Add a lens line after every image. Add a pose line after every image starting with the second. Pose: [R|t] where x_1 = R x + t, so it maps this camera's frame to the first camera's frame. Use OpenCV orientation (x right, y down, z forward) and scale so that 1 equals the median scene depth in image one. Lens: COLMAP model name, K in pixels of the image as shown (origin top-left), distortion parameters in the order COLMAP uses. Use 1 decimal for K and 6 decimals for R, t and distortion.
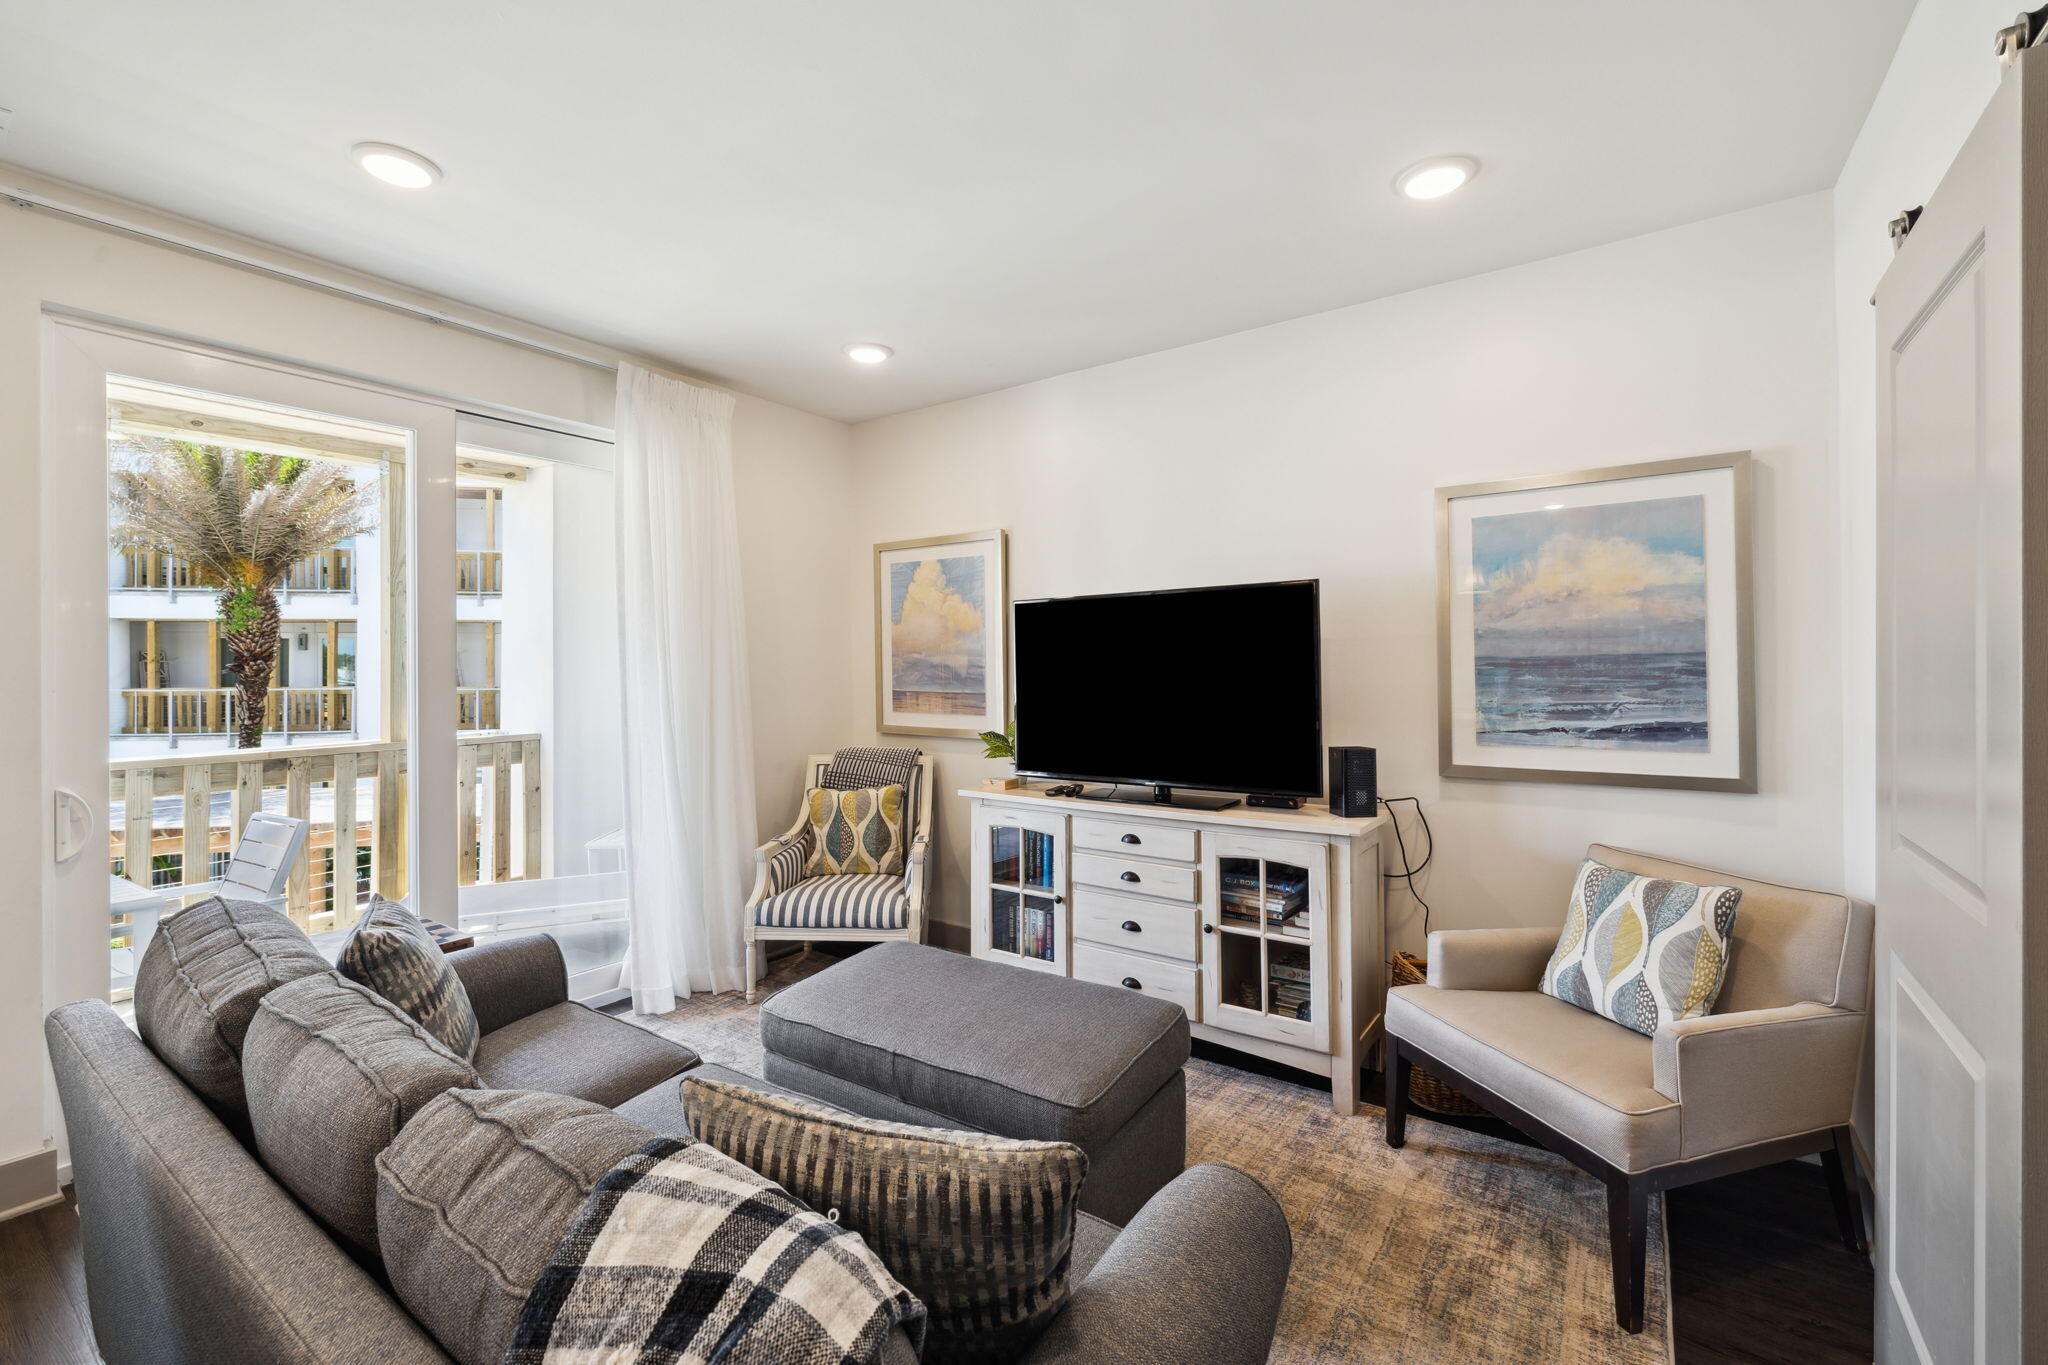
lens RADIAL K [[867.5, 0, 1009.8], [0, 867.5, 662.4], [0, 0, 1]] dist [-0.000929, -0.000033]
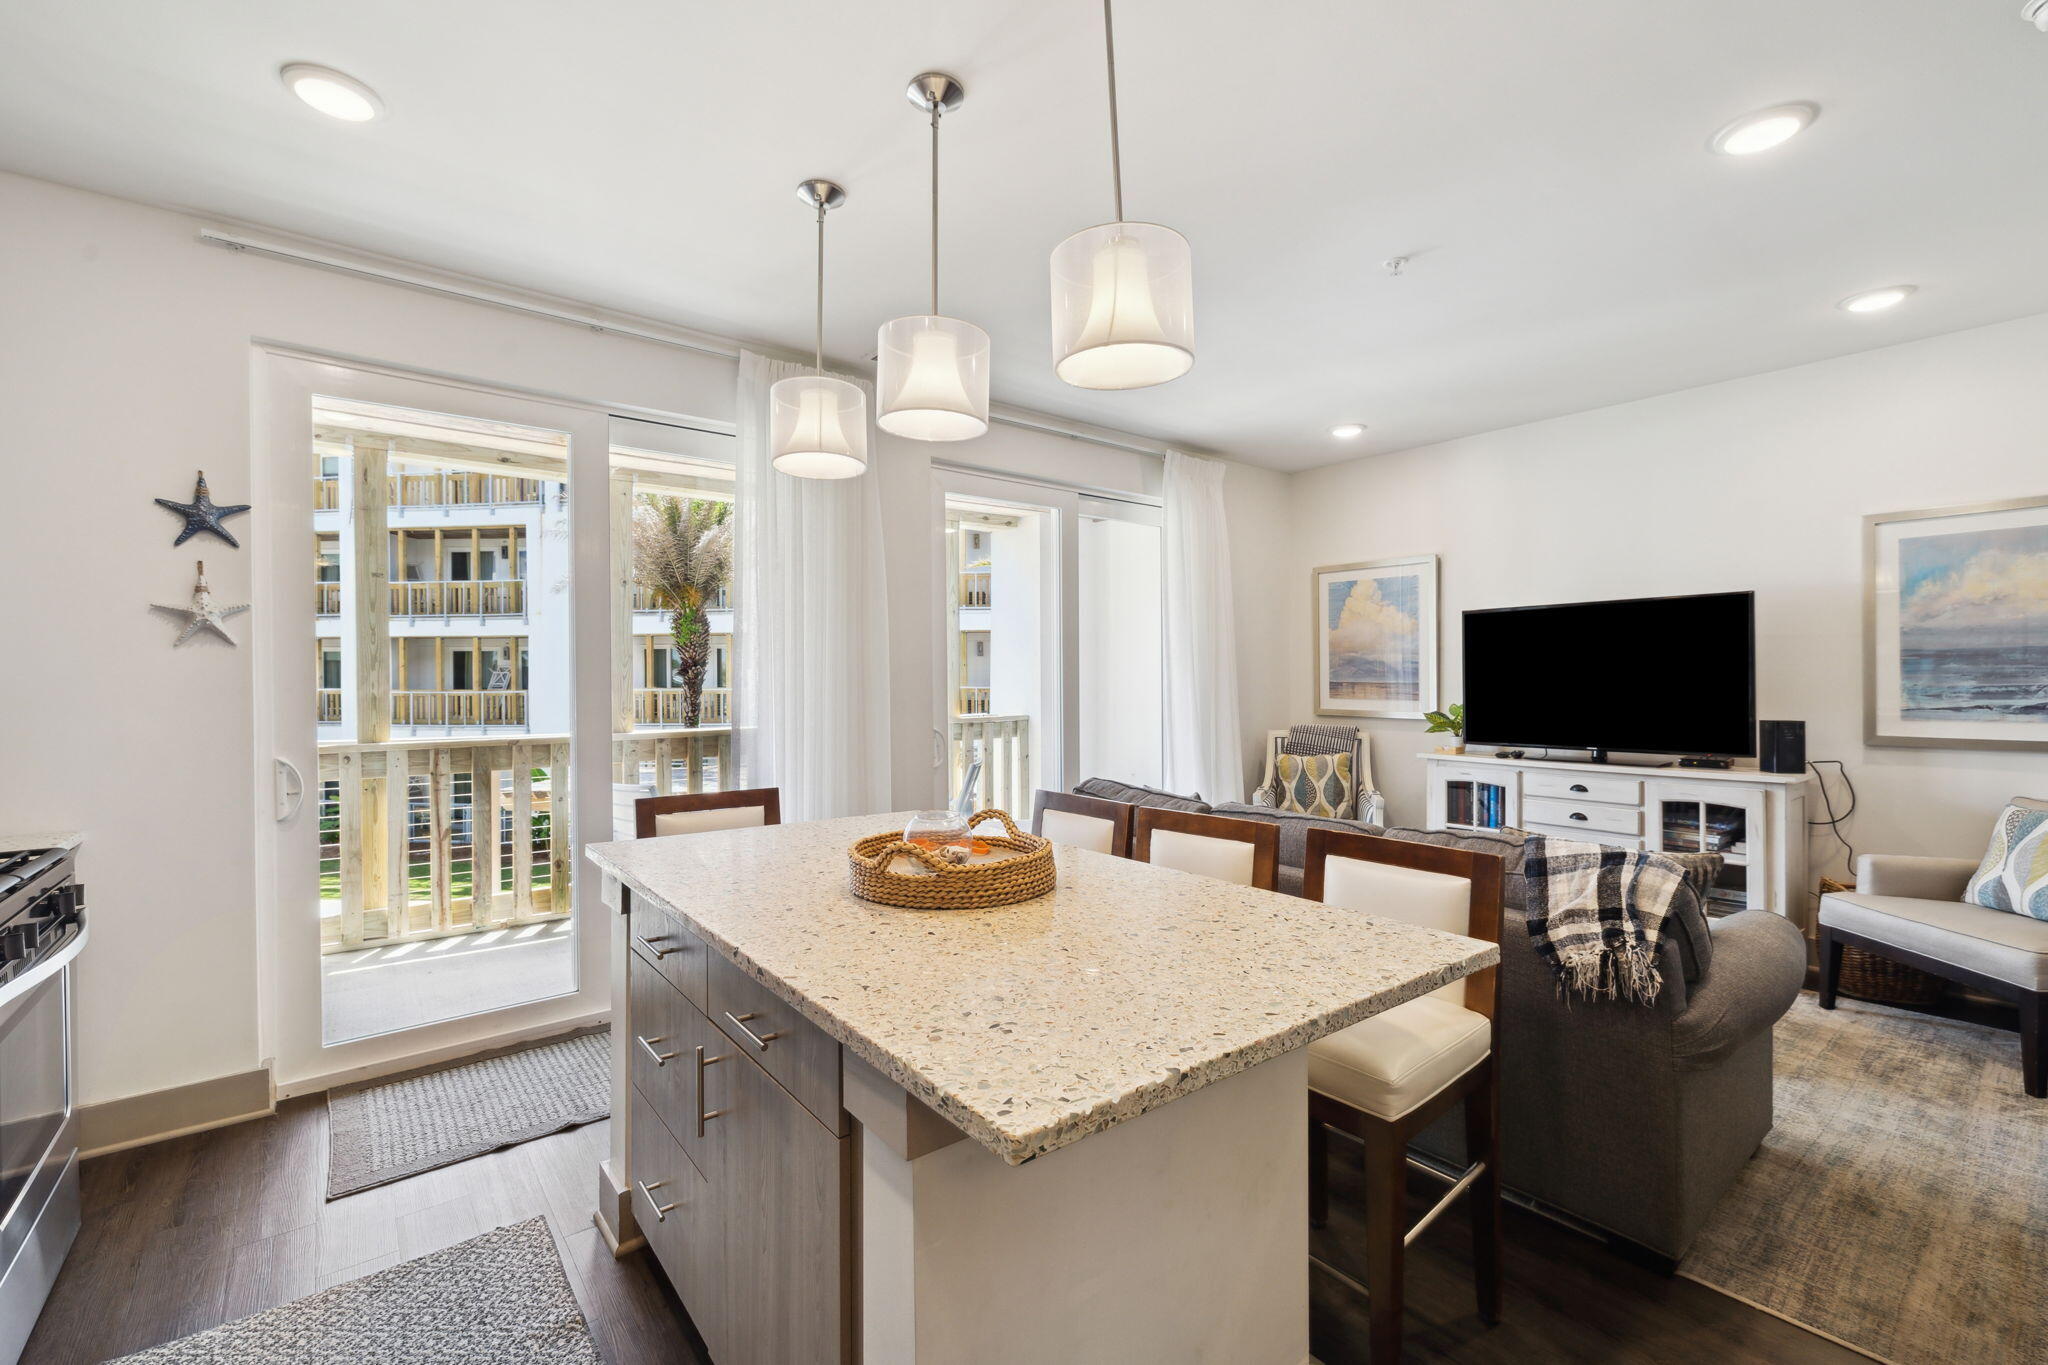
lens RADIAL K [[866.1, 0, 1024.0], [0, 866.1, 682.5], [0, 0, 1]] dist [-0.001973, -0.000890]
pose [[0.962617, 0.003518, -0.270845, -0.339148], [0.000500, 0.999891, 0.014766, 0.021653], [0.270867, -0.014350, 0.962510, -0.536152]]
